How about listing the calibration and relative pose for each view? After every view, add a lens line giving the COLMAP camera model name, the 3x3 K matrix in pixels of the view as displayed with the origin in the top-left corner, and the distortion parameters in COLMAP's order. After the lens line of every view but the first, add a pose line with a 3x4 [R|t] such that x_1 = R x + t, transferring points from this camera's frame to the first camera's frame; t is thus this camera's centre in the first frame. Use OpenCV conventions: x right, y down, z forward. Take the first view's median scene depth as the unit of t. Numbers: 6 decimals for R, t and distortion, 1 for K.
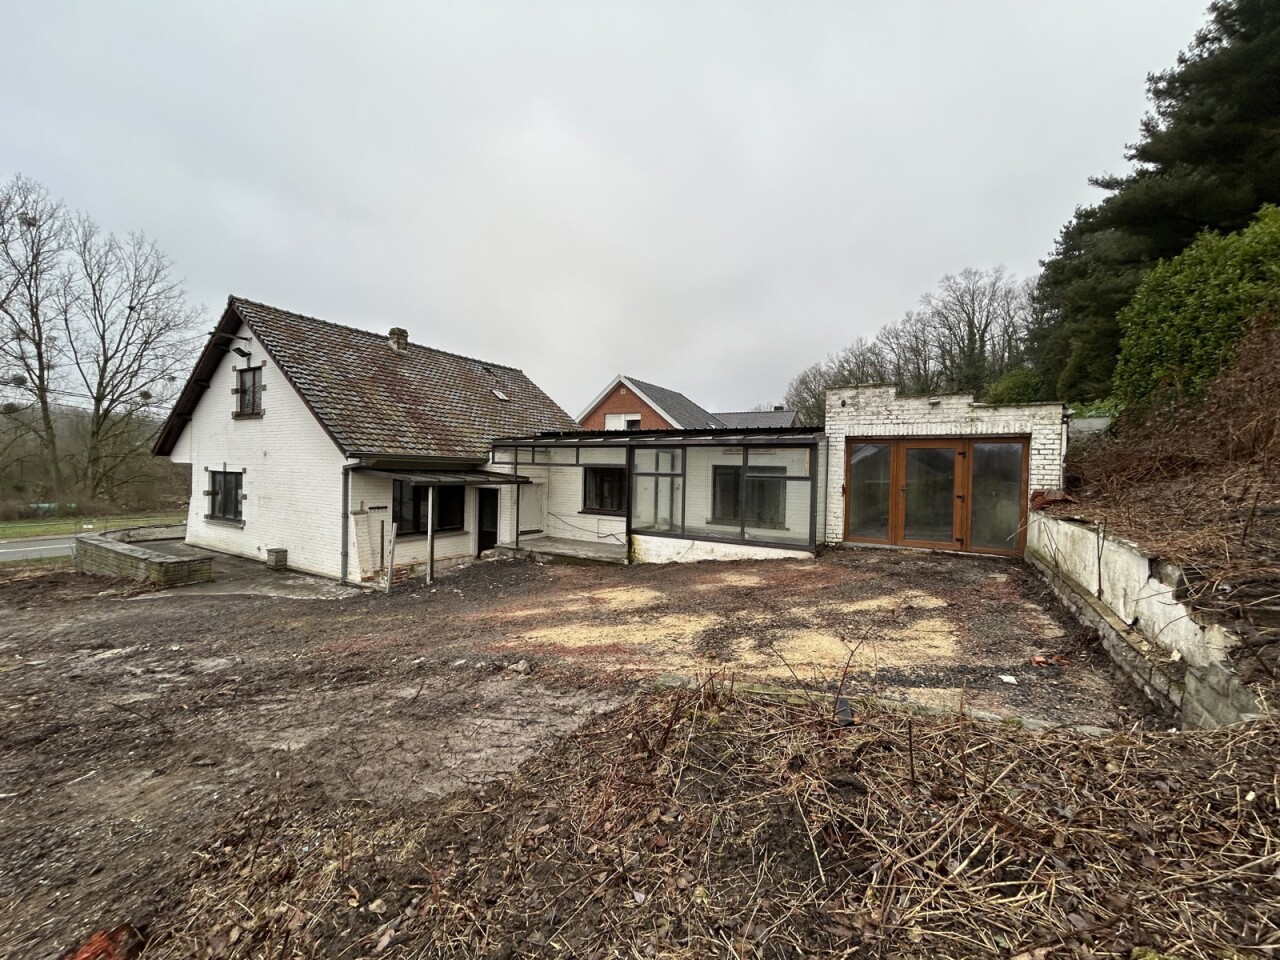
lens RADIAL K [[517.8, 0, 636.4], [0, 517.8, 478.3], [0, 0, 1]] dist [-0.001525, 0.001140]
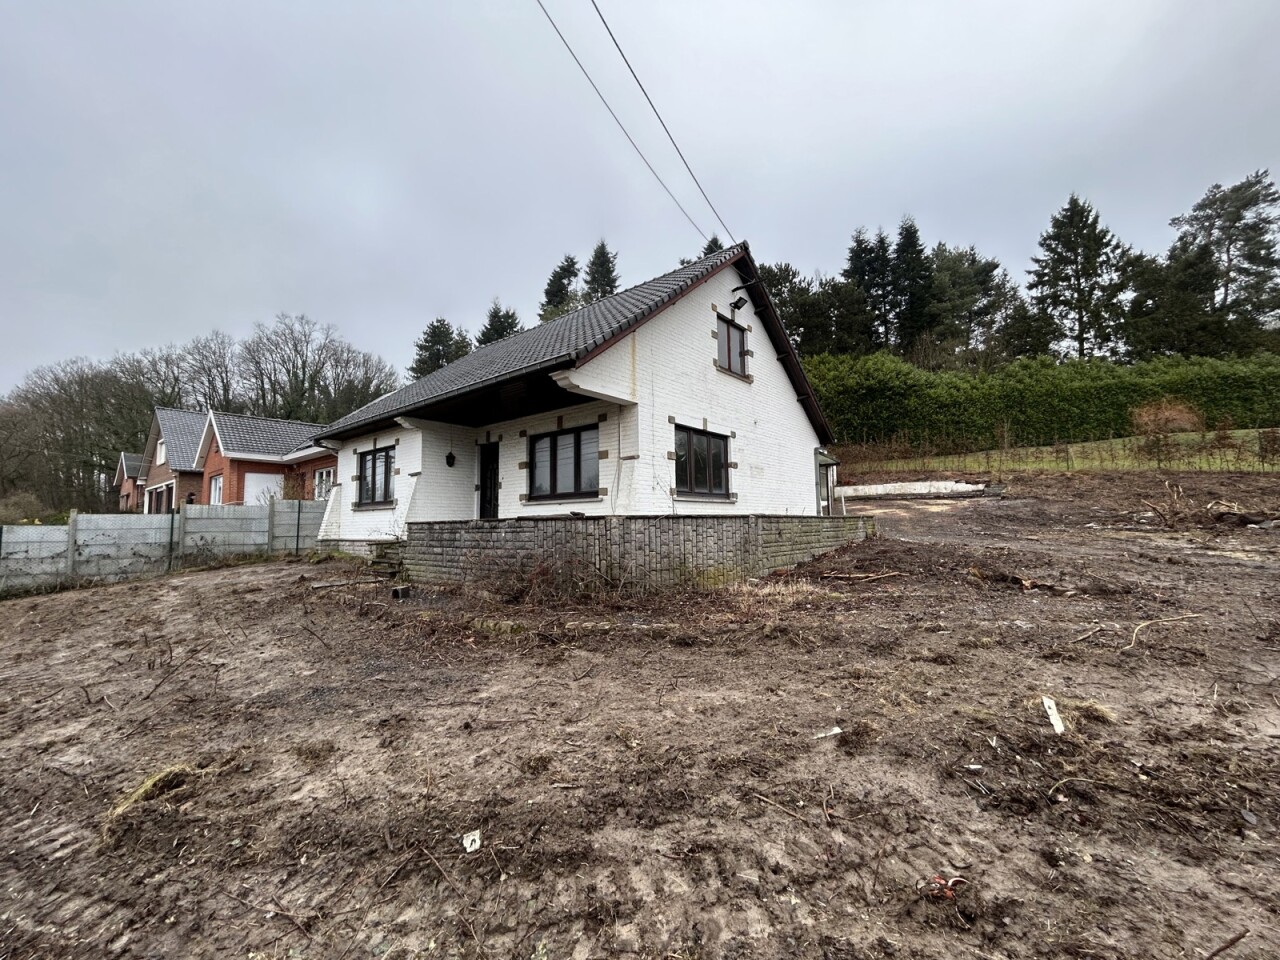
lens RADIAL K [[517.8, 0, 640.2], [0, 517.8, 479.8], [0, 0, 1]] dist [-0.001525, 0.001140]
pose [[0.148123, 0.055022, 0.987437, -1.953218], [0.032934, 0.997623, -0.060530, 0.127637], [-0.988420, 0.041487, 0.145958, 1.244503]]
